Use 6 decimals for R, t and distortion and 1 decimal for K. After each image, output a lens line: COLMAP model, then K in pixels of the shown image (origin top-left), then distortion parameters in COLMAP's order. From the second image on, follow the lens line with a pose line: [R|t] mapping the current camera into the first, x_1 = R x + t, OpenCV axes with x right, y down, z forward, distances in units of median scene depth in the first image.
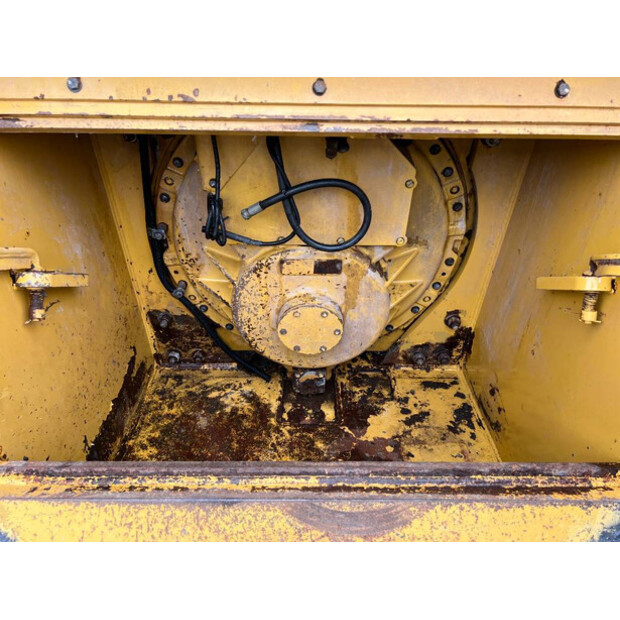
lens RADIAL K [[470.9, 0, 311.5], [0, 470.9, 312.3], [0, 0, 1]] dist [0.057275, -0.071124]
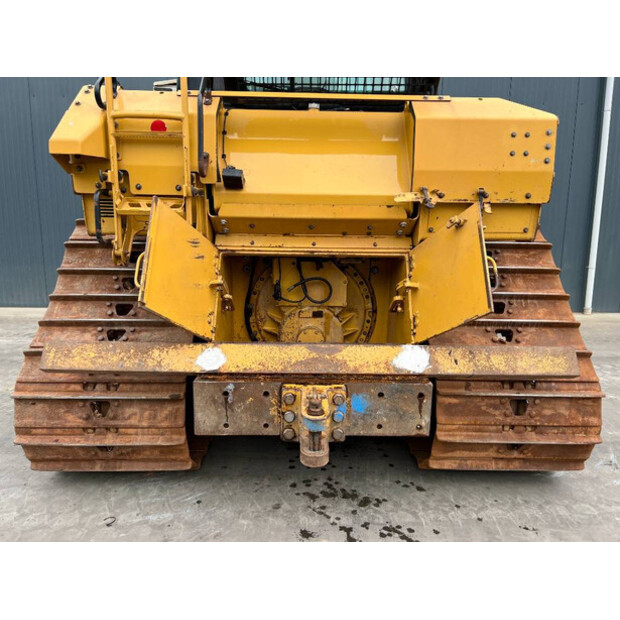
lens RADIAL K [[470.9, 0, 310.9], [0, 470.9, 311.0], [0, 0, 1]] dist [0.057275, -0.071124]
pose [[0.999878, -0.001342, 0.015532, -0.037302], [0.008149, 0.894319, -0.447355, 0.944708], [-0.013290, 0.447427, 0.894222, -1.196367]]
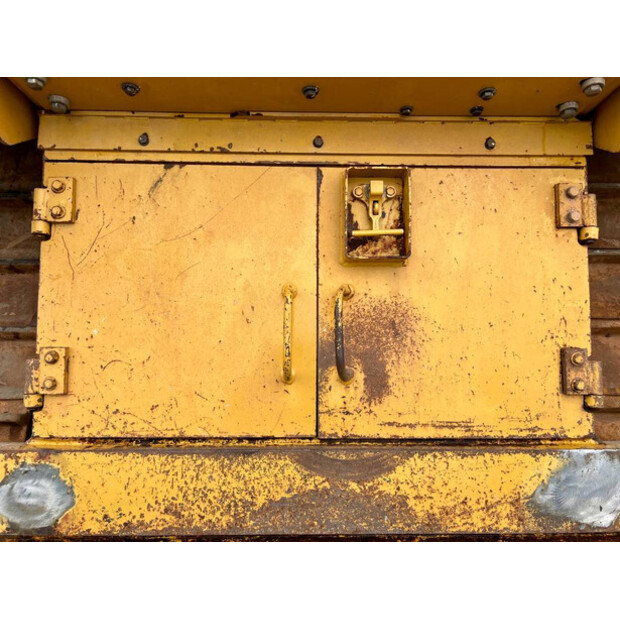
lens RADIAL K [[470.9, 0, 316.0], [0, 470.9, 306.0], [0, 0, 1]] dist [0.057275, -0.071124]
pose [[0.999918, -0.005596, 0.011523, -0.004592], [0.007482, 0.985283, -0.170764, 0.130209], [-0.010398, 0.170837, 0.985244, -0.161181]]
